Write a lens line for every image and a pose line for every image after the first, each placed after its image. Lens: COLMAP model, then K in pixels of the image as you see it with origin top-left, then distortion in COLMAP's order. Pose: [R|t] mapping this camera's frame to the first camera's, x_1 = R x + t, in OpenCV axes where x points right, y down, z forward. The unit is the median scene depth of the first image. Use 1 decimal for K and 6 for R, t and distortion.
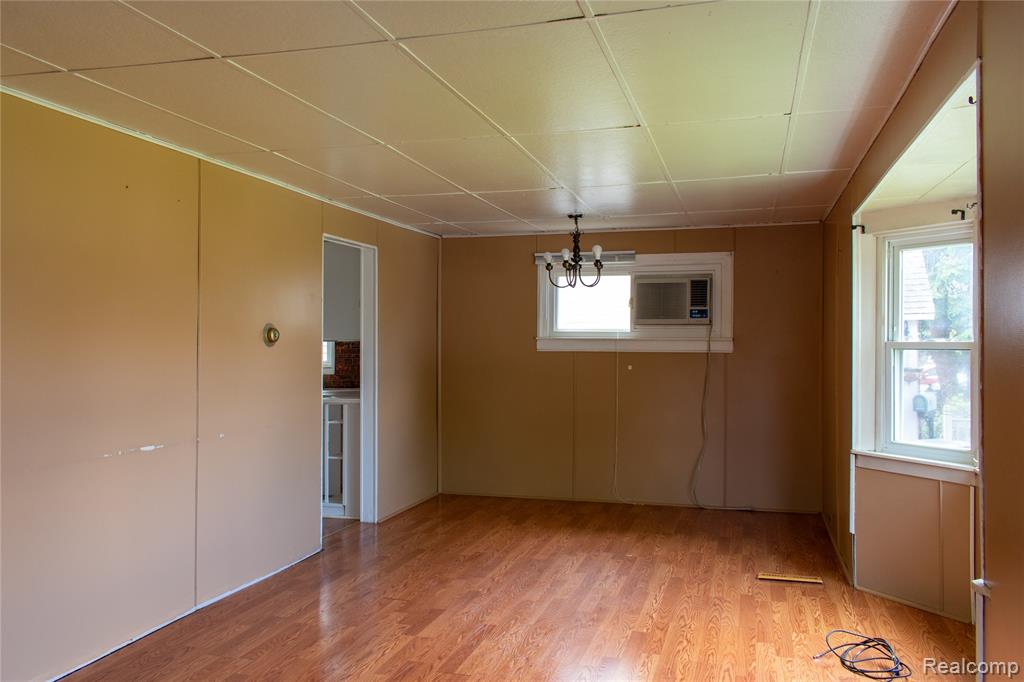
lens RADIAL K [[811.1, 0, 512.0], [0, 811.1, 341.0], [0, 0, 1]] dist [0.000287, 0.000281]
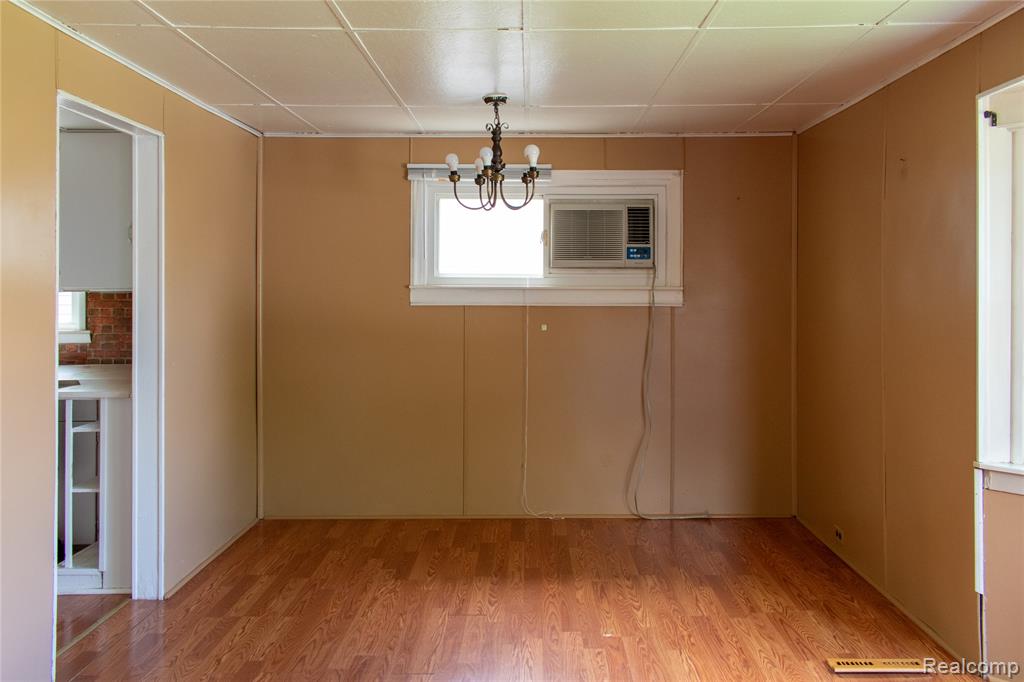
lens RADIAL K [[797.6, 0, 518.3], [0, 797.6, 287.8], [0, 0, 1]] dist [0.009050, 0.003238]
pose [[0.961620, -0.000312, 0.274385, -0.071818], [0.000113, 1.000000, 0.000742, -0.003089], [-0.274385, -0.000682, 0.961620, 0.340304]]
